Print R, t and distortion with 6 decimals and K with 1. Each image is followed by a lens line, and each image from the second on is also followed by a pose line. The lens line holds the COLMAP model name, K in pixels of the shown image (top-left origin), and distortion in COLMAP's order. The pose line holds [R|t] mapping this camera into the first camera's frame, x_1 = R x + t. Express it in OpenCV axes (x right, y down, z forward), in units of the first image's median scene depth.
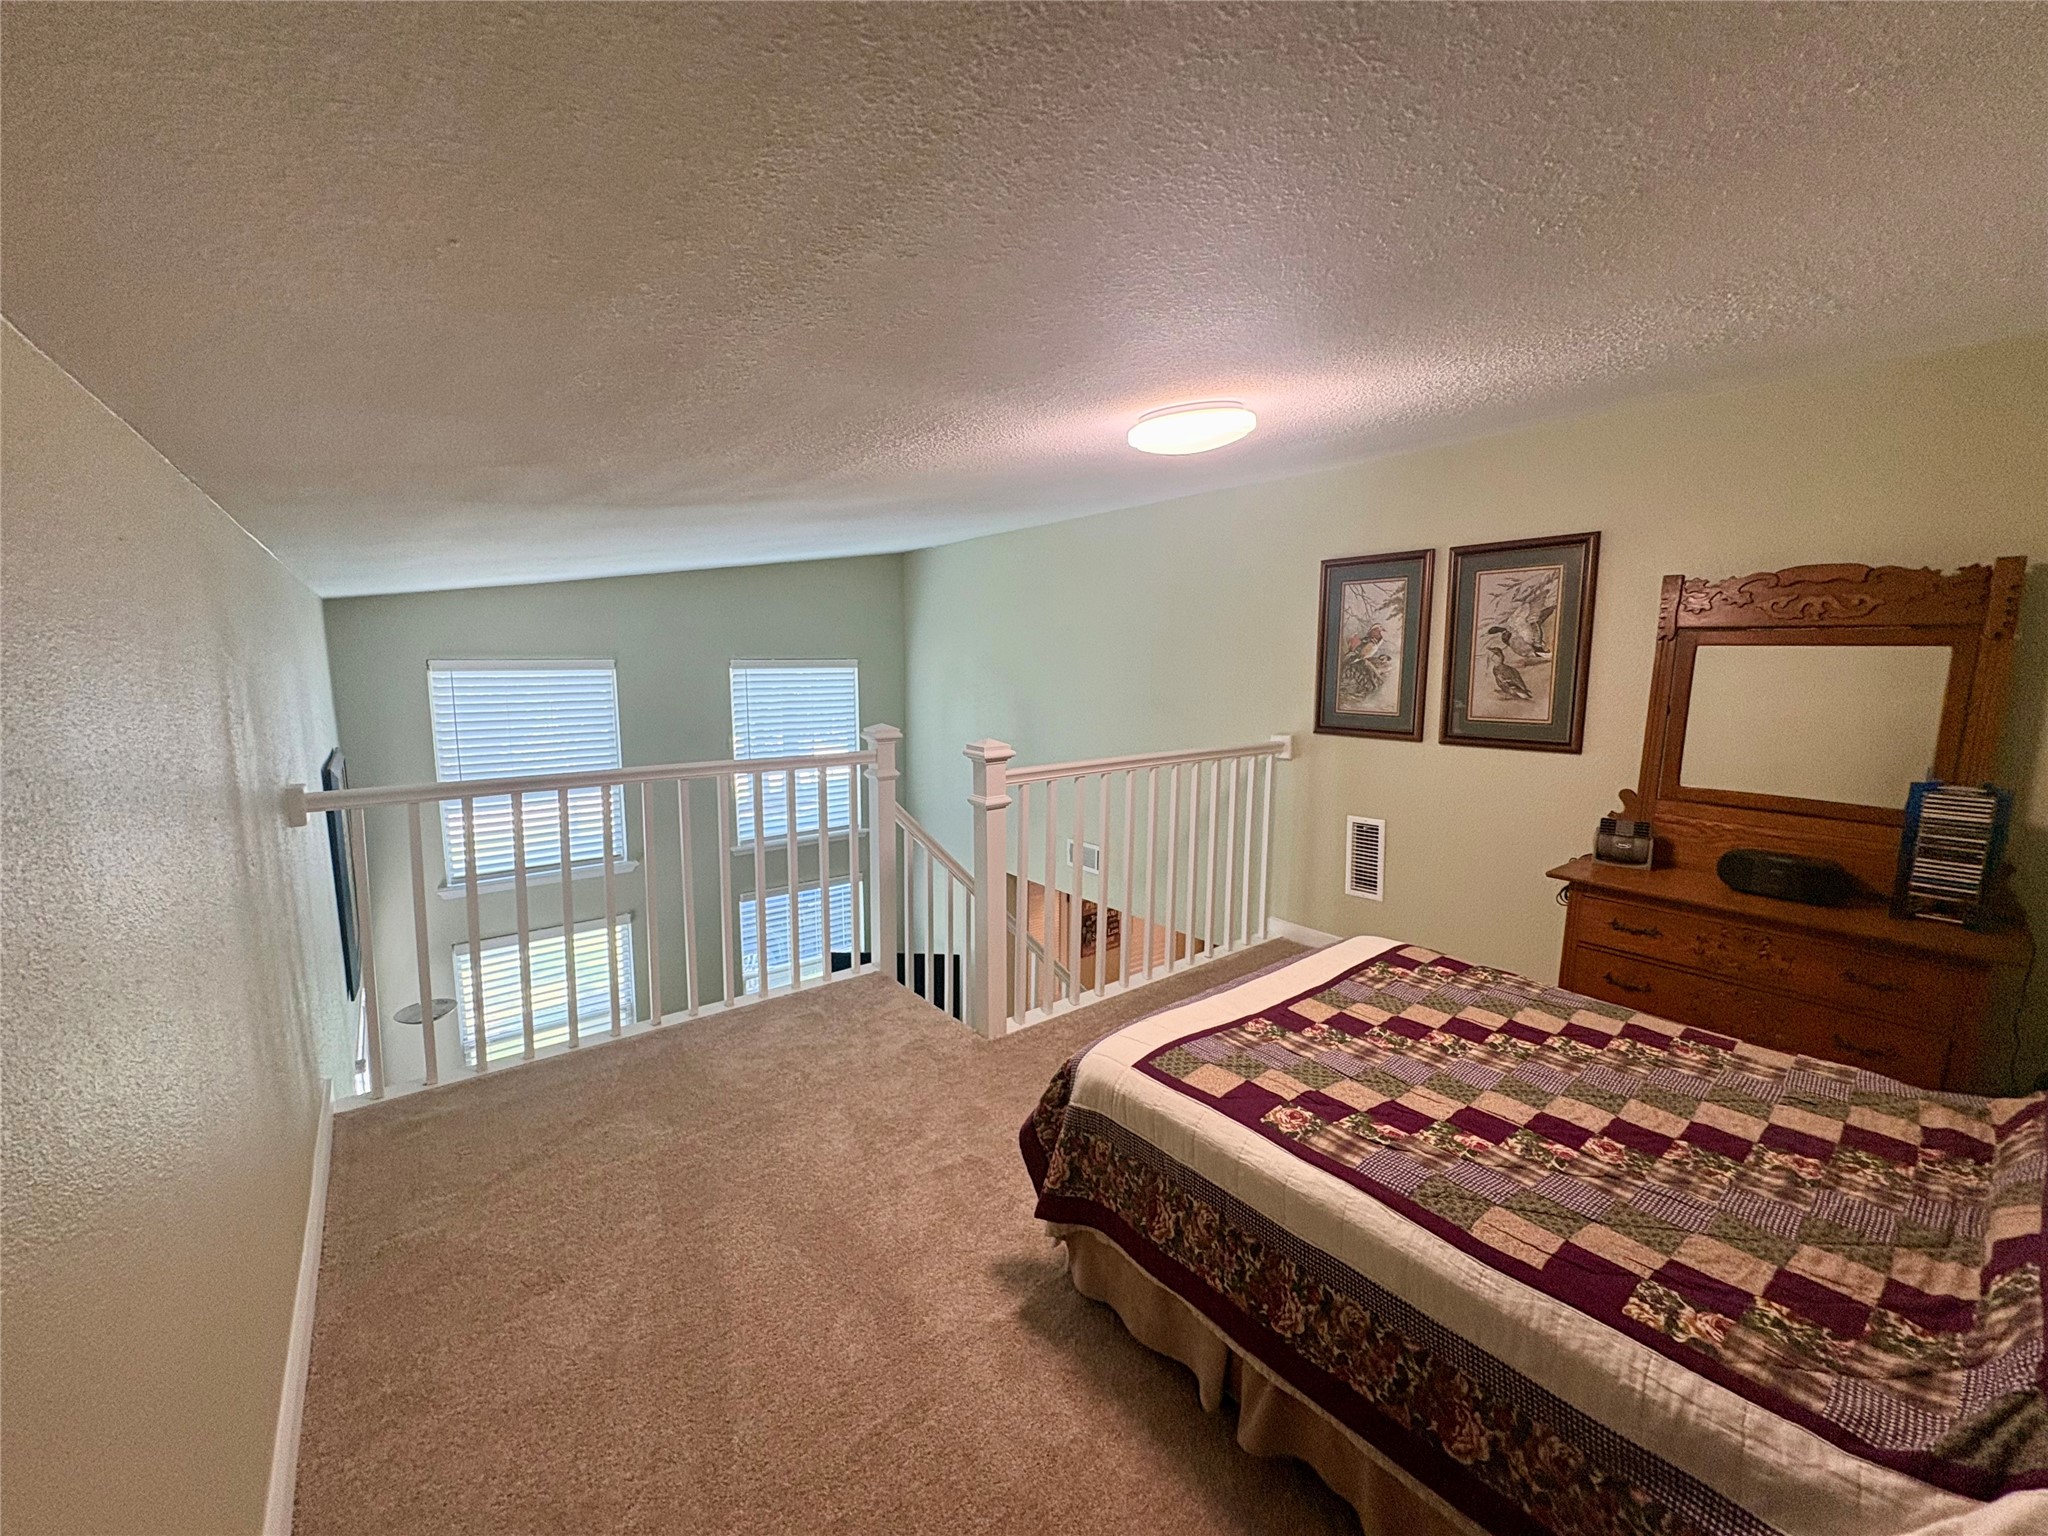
lens RADIAL K [[817.9, 0, 1027.1], [0, 817.9, 760.6], [0, 0, 1]] dist [0.000366, 0.000461]
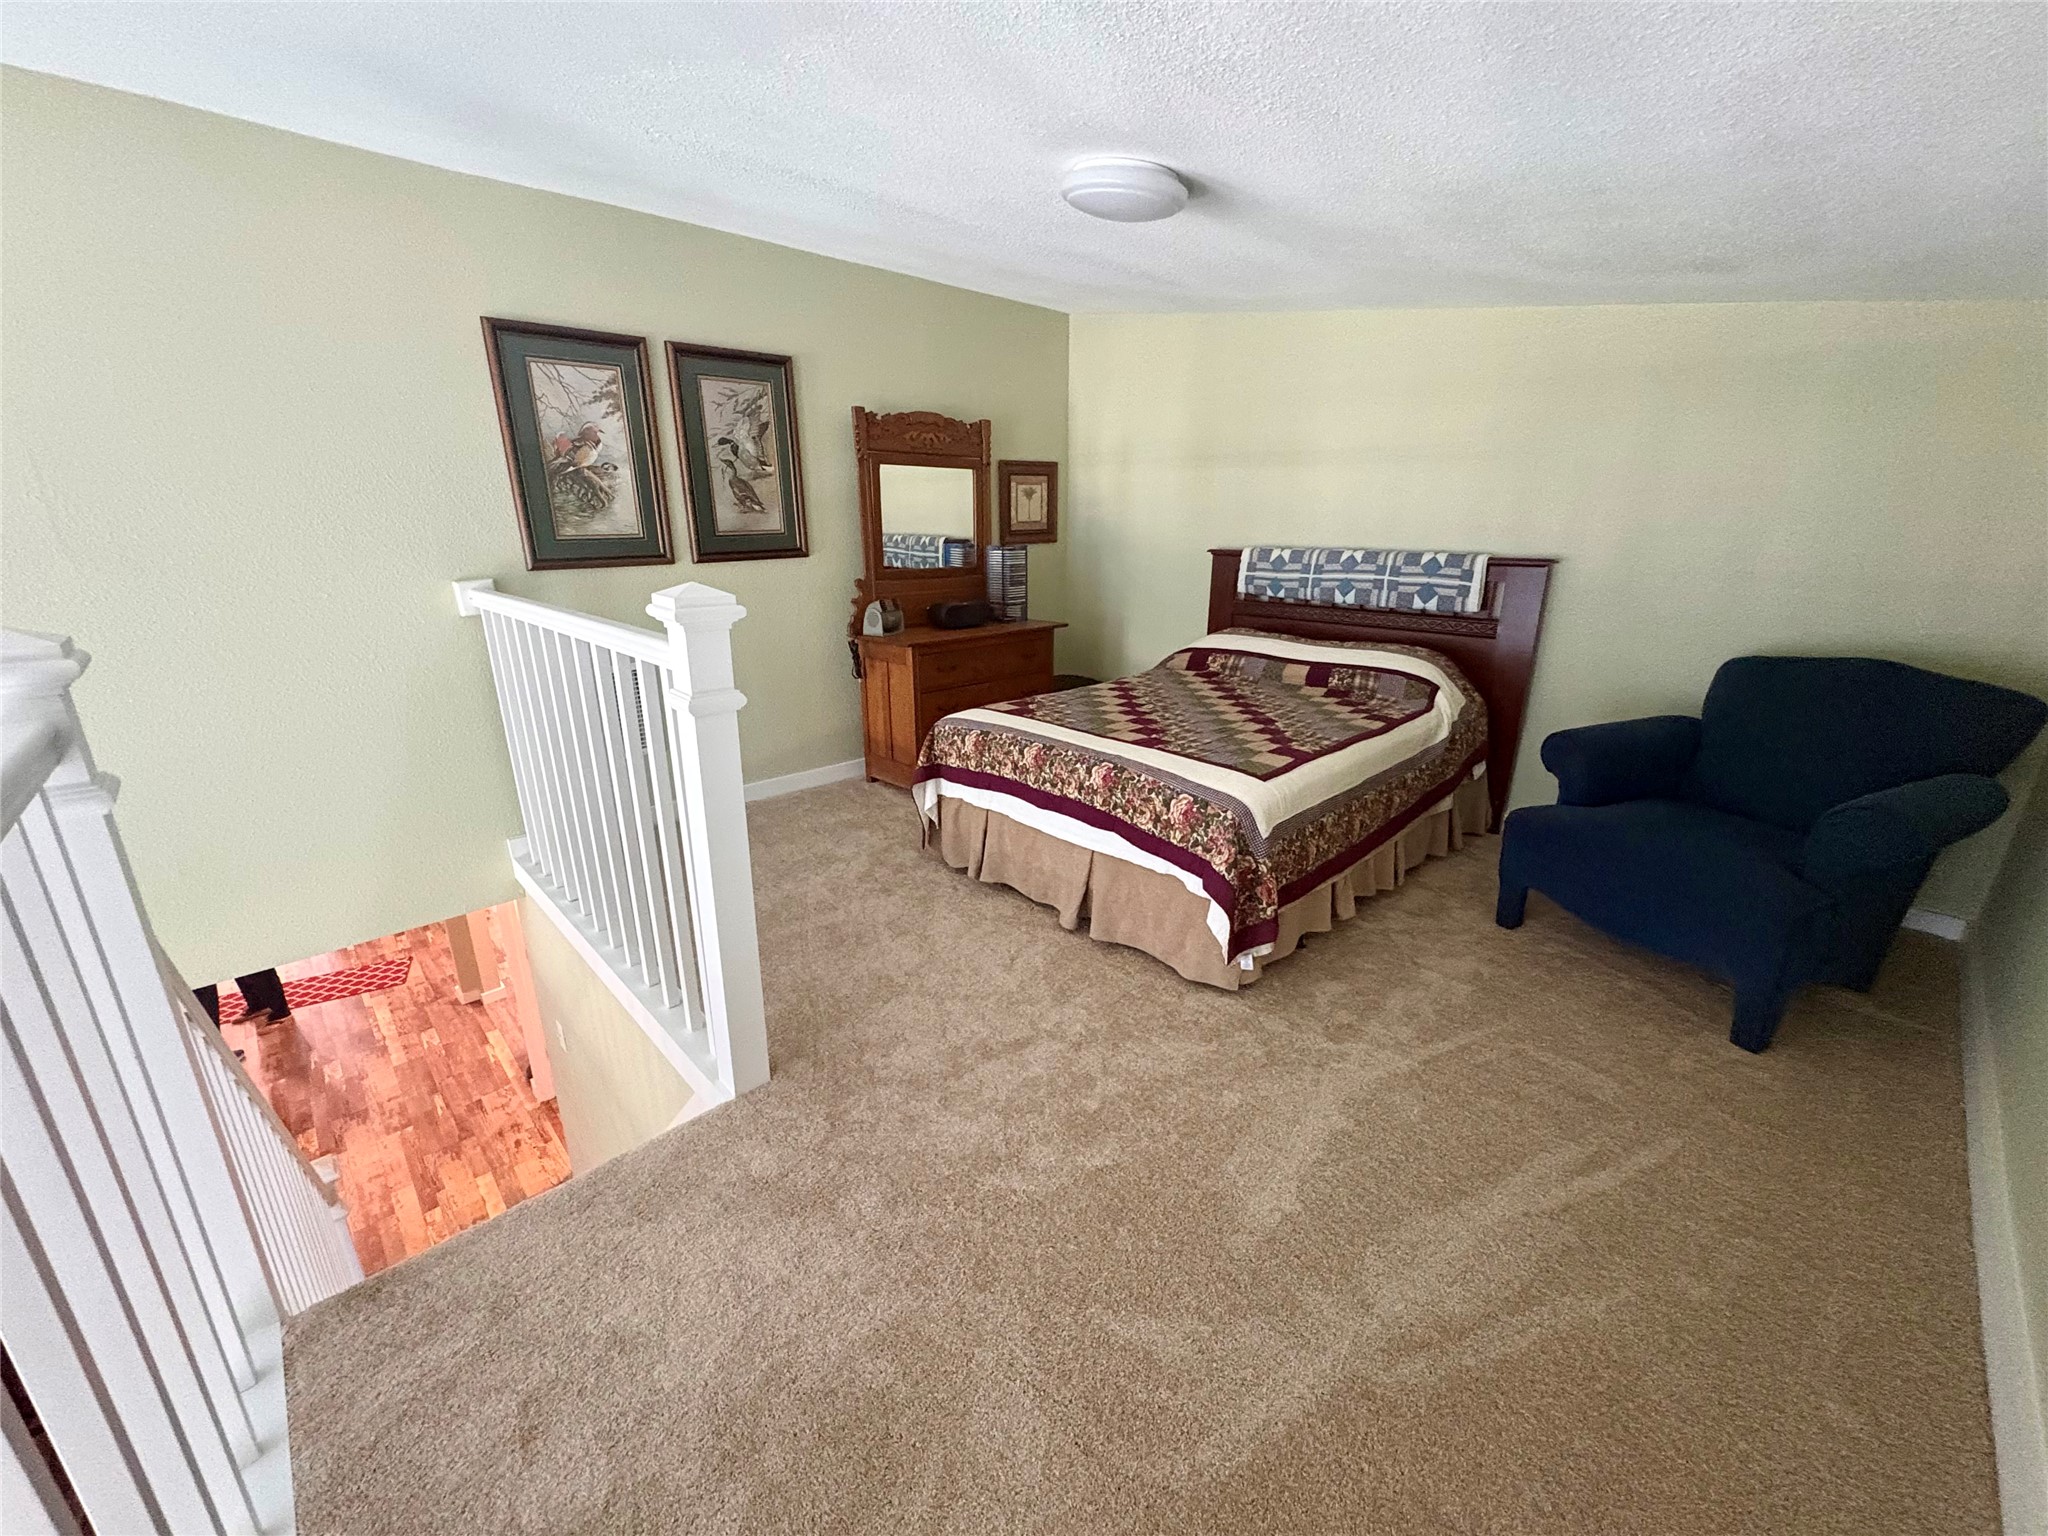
lens RADIAL K [[817.9, 0, 1015.4], [0, 817.9, 763.9], [0, 0, 1]] dist [0.000366, 0.000461]
pose [[-0.091643, -0.297947, 0.950173, -0.533375], [0.127542, 0.942817, 0.307942, -0.047999], [-0.987590, 0.149407, -0.048402, 0.741949]]
